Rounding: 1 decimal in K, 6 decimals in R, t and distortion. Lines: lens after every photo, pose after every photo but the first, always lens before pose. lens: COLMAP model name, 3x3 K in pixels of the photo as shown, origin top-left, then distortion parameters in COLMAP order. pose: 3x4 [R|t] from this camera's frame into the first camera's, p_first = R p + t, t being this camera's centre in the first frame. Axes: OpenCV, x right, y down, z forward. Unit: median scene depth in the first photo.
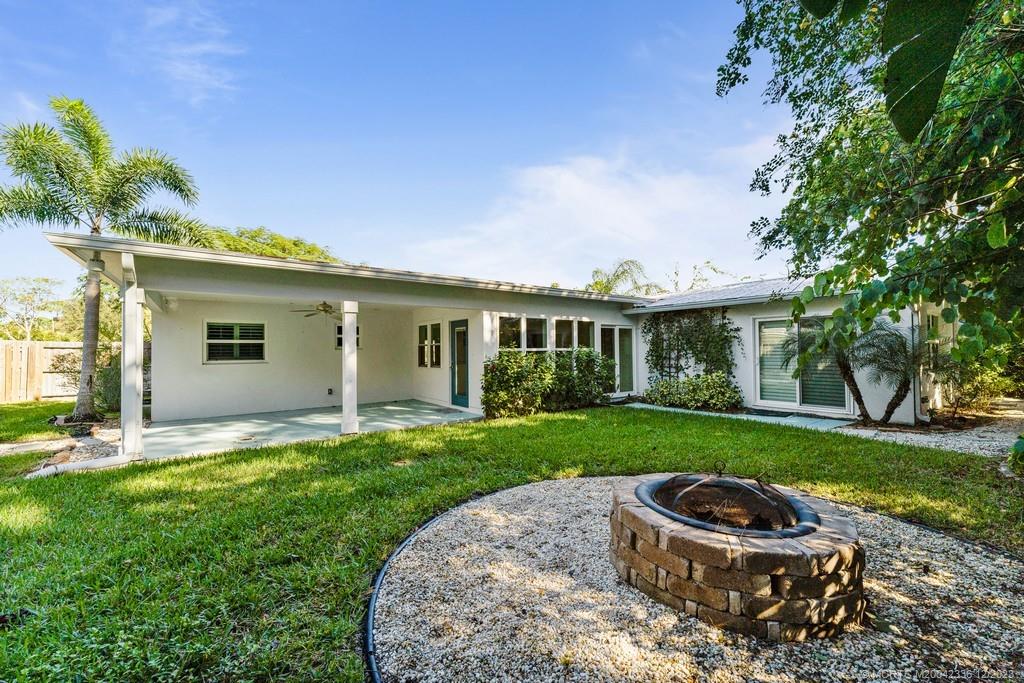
lens RADIAL K [[397.1, 0, 512.0], [0, 397.1, 341.5], [0, 0, 1]] dist [0.000691, 0.000030]
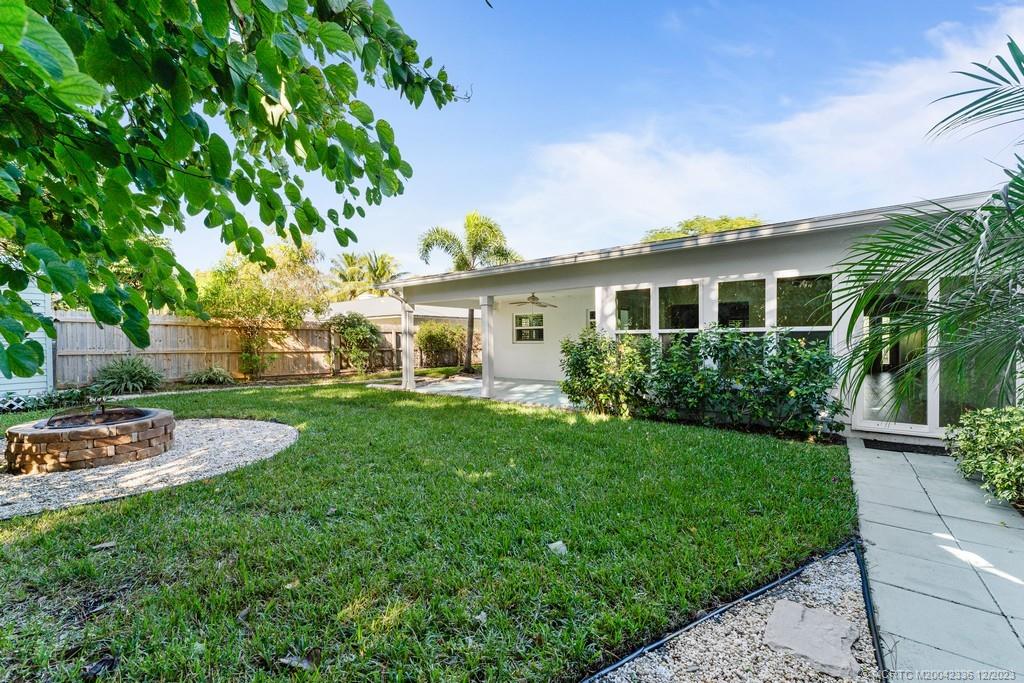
lens RADIAL K [[397.1, 0, 512.0], [0, 397.1, 341.5], [0, 0, 1]] dist [0.000691, 0.000030]
pose [[0.252984, 0.016786, -0.967325, 0.700258], [0.037219, 0.998940, 0.027068, 0.009789], [0.966754, -0.042851, 0.252091, 0.568698]]
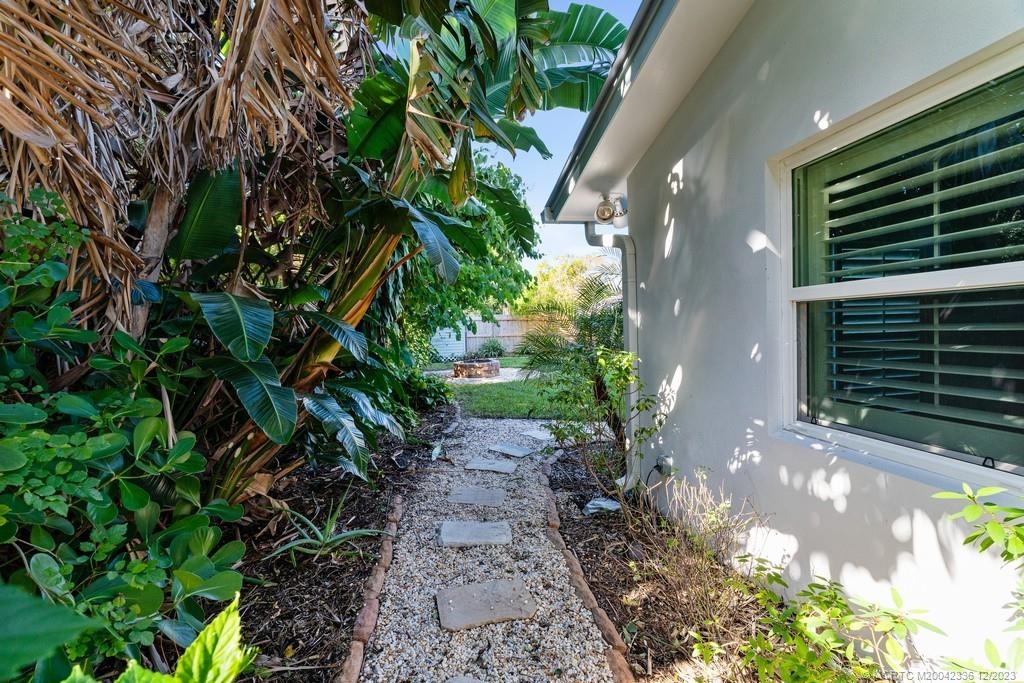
lens RADIAL K [[425.2, 0, 512.0], [0, 425.2, 341.5], [0, 0, 1]] dist [-0.000866, -0.000096]
pose [[-0.471790, 0.053618, -0.880079, 1.302411], [0.061522, 0.997718, 0.027805, 0.006005], [0.879562, -0.041026, -0.474012, 0.987450]]
